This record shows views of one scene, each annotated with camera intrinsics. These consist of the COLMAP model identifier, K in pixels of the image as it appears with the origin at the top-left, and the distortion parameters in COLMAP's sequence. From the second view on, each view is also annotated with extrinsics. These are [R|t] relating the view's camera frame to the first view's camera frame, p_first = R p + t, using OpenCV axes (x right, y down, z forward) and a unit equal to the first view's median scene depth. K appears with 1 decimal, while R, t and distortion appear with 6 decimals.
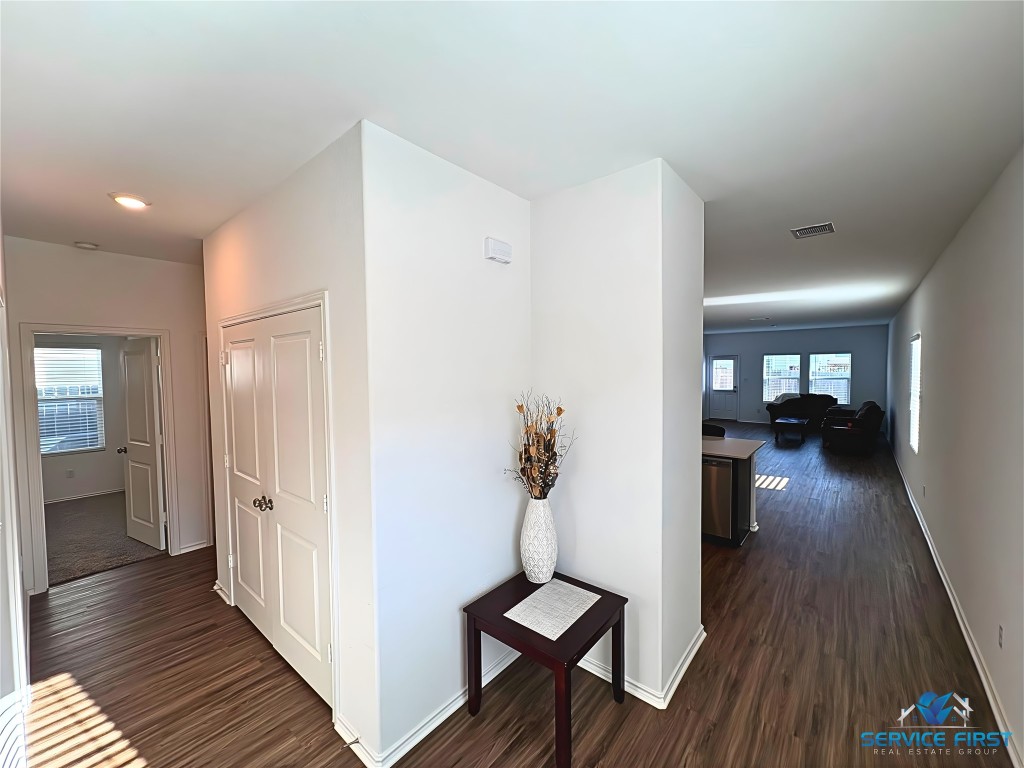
lens RADIAL K [[408.1, 0, 512.0], [0, 408.1, 384.0], [0, 0, 1]] dist [0.000181, -0.000245]
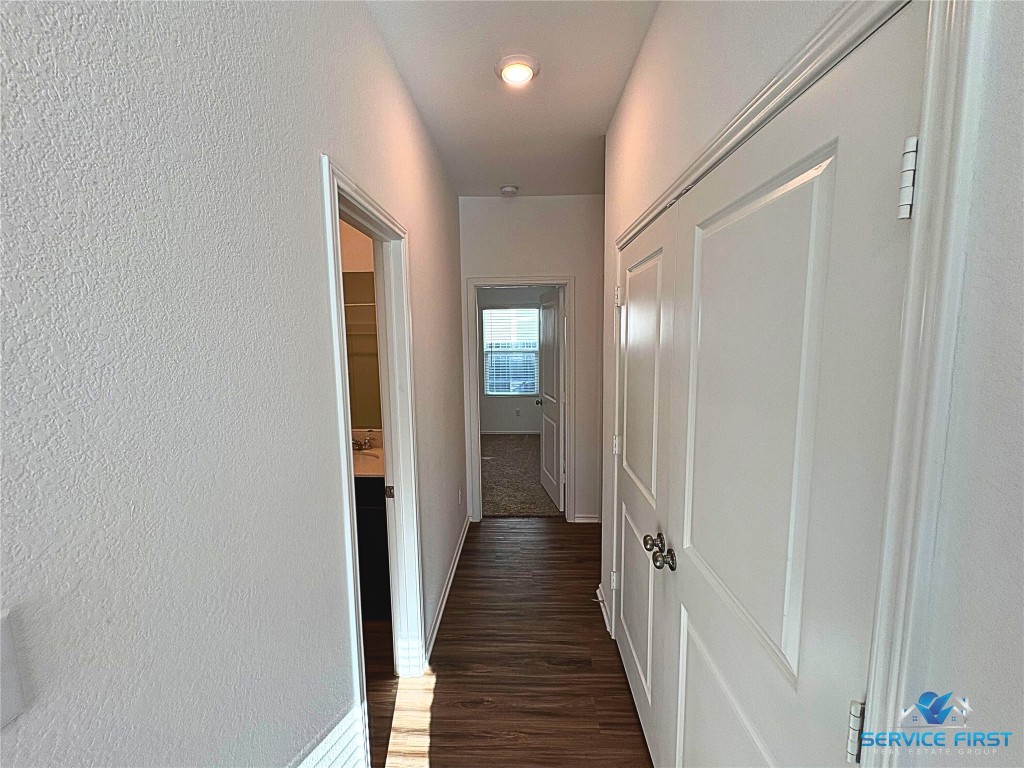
lens RADIAL K [[408.1, 0, 512.0], [0, 408.1, 384.0], [0, 0, 1]] dist [0.000181, -0.000245]
pose [[0.619540, 0.095630, -0.779118, -0.252182], [-0.023306, 0.994355, 0.103516, 0.013820], [0.784619, -0.045974, 0.618272, 0.398922]]
